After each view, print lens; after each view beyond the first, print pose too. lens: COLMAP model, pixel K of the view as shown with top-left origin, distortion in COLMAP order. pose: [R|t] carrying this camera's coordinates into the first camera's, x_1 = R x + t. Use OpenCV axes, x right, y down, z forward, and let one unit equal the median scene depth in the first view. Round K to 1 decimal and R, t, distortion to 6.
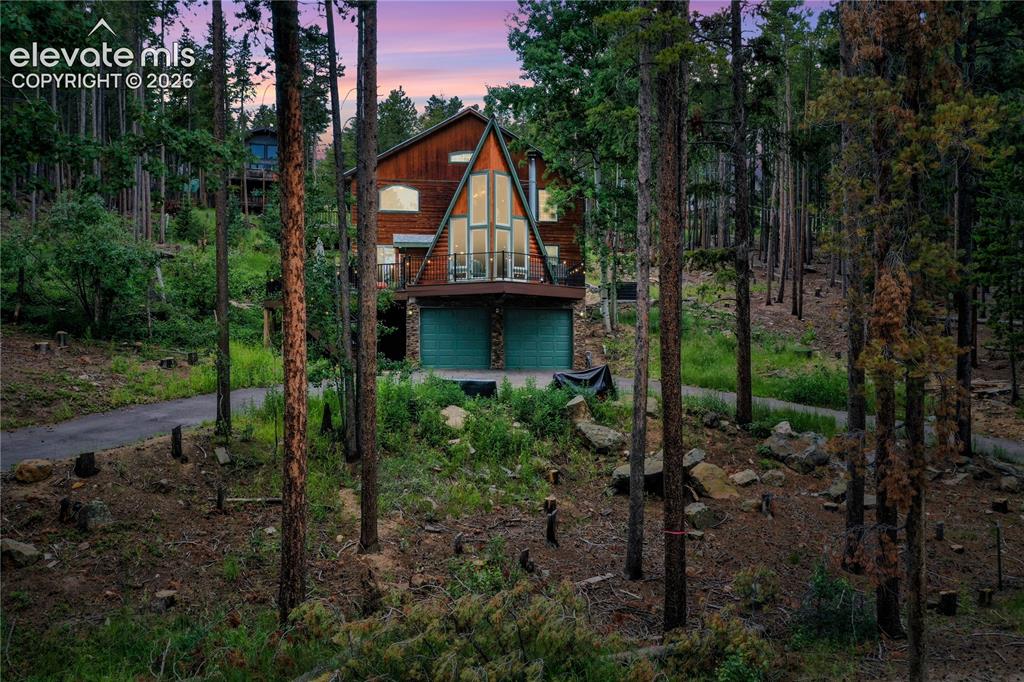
lens RADIAL K [[805.1, 0, 516.2], [0, 805.1, 338.8], [0, 0, 1]] dist [0.017345, 0.012609]
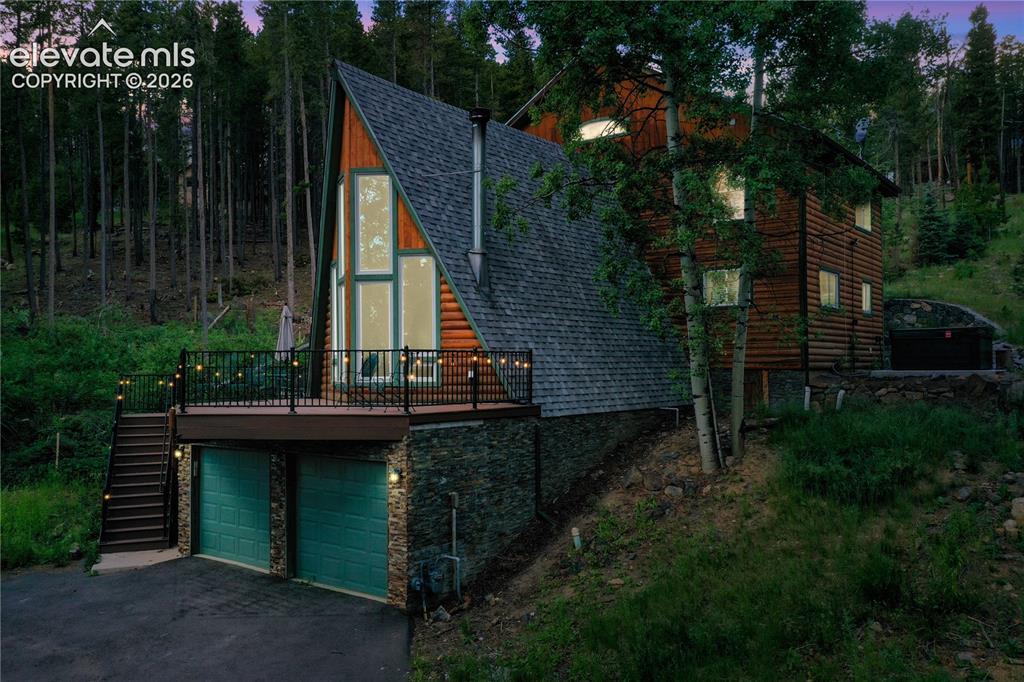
lens RADIAL K [[805.1, 0, 516.8], [0, 805.1, 341.5], [0, 0, 1]] dist [0.017345, 0.012609]
pose [[0.701787, -0.026750, -0.711884, 0.373733], [0.032511, 0.999456, -0.005506, -0.084634], [0.711644, -0.019280, 0.702275, 0.649437]]
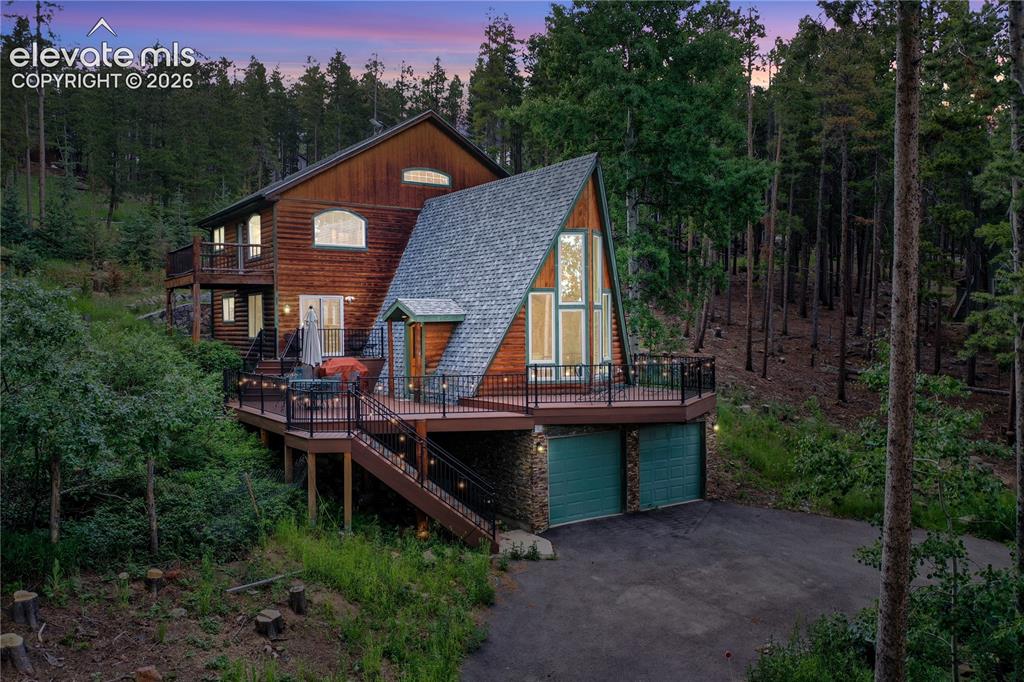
lens RADIAL K [[805.1, 0, 511.1], [0, 805.1, 340.9], [0, 0, 1]] dist [0.017345, 0.012609]
pose [[0.897268, -0.015607, 0.441210, -0.380047], [-0.007328, 0.998711, 0.050231, -0.131999], [-0.441425, -0.048304, 0.895997, 0.341999]]
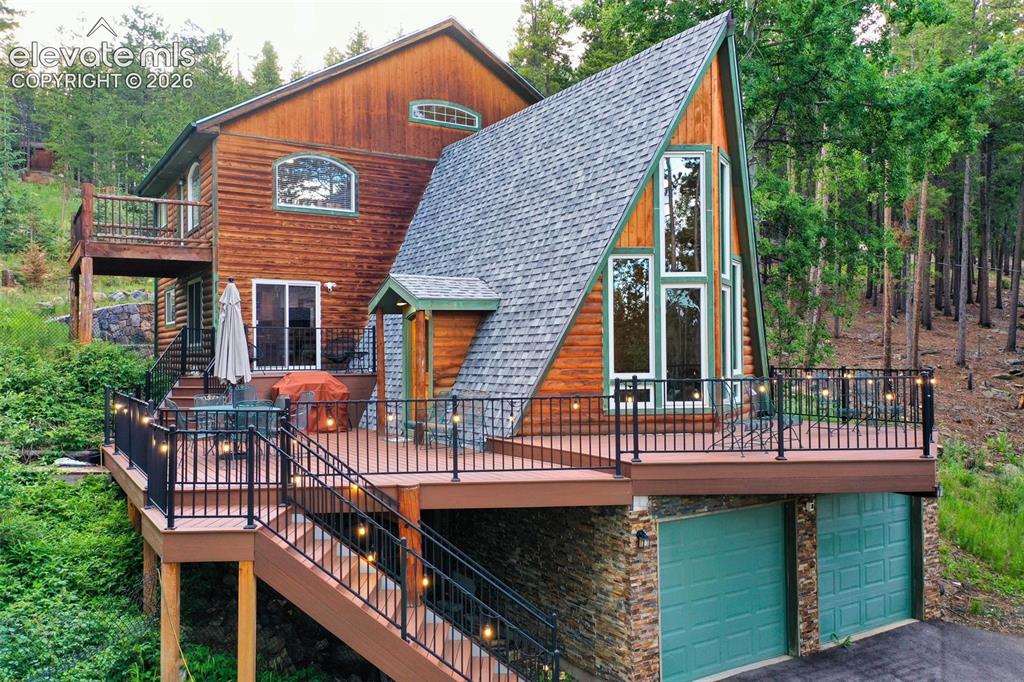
lens RADIAL K [[805.1, 0, 515.2], [0, 805.1, 341.3], [0, 0, 1]] dist [0.017345, 0.012609]
pose [[0.915619, -0.002226, 0.402041, -0.269315], [-0.005484, 0.999822, 0.018027, -0.104678], [-0.402010, -0.018711, 0.915444, 0.596399]]
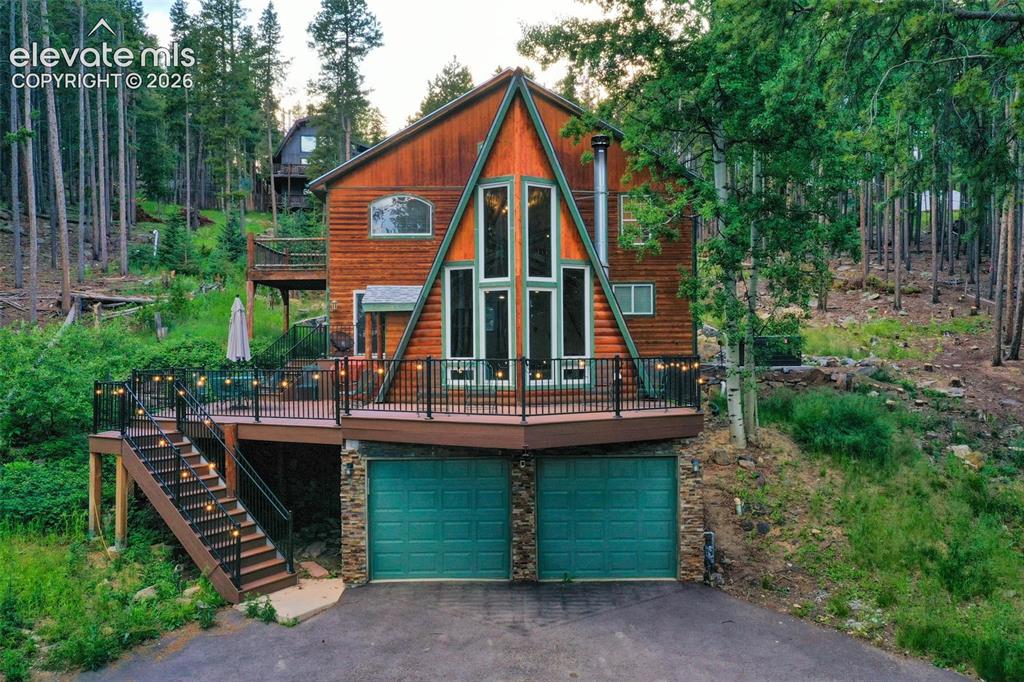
lens RADIAL K [[805.1, 0, 518.7], [0, 805.1, 340.6], [0, 0, 1]] dist [0.017345, 0.012609]
pose [[0.992238, -0.007703, -0.124117, 0.031279], [0.010766, 0.999653, 0.024029, -0.104955], [0.123888, -0.025179, 0.991977, 0.436099]]
